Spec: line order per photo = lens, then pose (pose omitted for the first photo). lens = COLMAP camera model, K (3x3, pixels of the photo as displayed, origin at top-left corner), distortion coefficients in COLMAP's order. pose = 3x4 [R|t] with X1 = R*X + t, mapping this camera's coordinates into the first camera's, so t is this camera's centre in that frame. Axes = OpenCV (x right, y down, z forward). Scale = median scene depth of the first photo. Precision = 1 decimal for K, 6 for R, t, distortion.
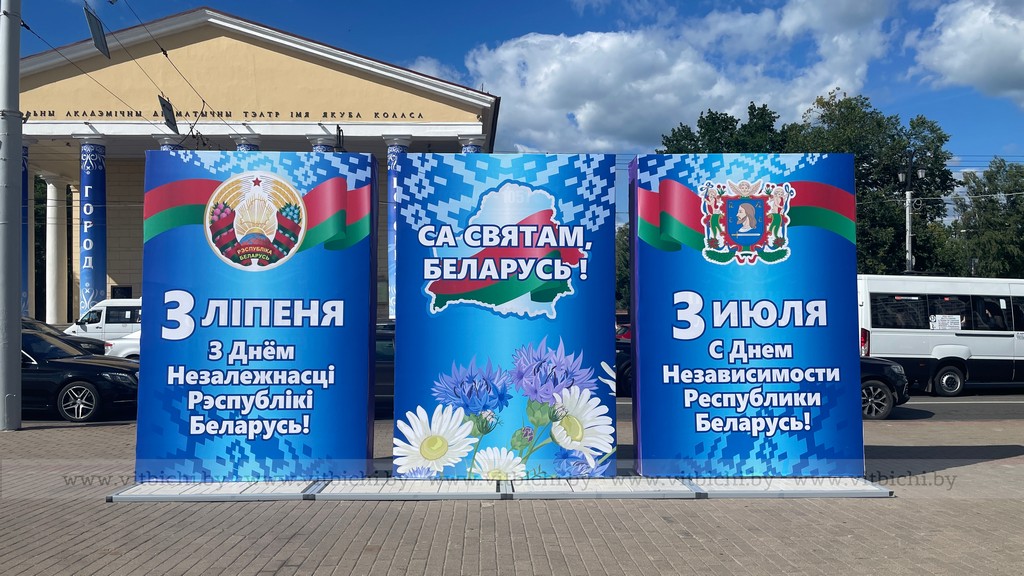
lens RADIAL K [[702.6, 0, 512.0], [0, 702.6, 292.2], [0, 0, 1]] dist [-0.027668, -0.002779]
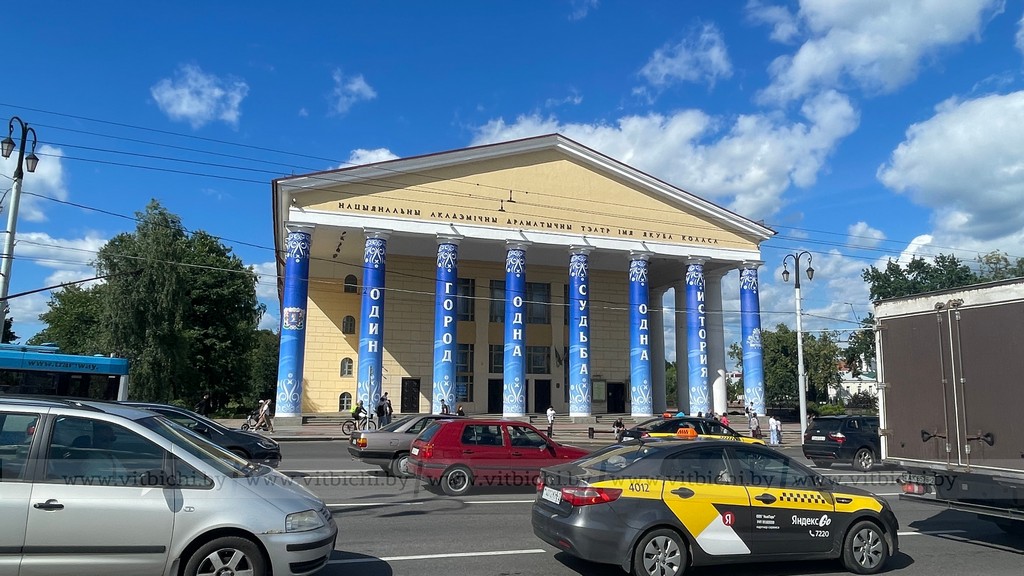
lens RADIAL K [[711.9, 0, 512.9], [0, 711.9, 286.0], [0, 0, 1]] dist [0.000922, 0.000017]
pose [[0.956079, 0.052958, 0.288284, -0.827738], [-0.012095, 0.989833, -0.141721, 0.003559], [-0.292858, 0.132010, 0.946999, -0.051689]]
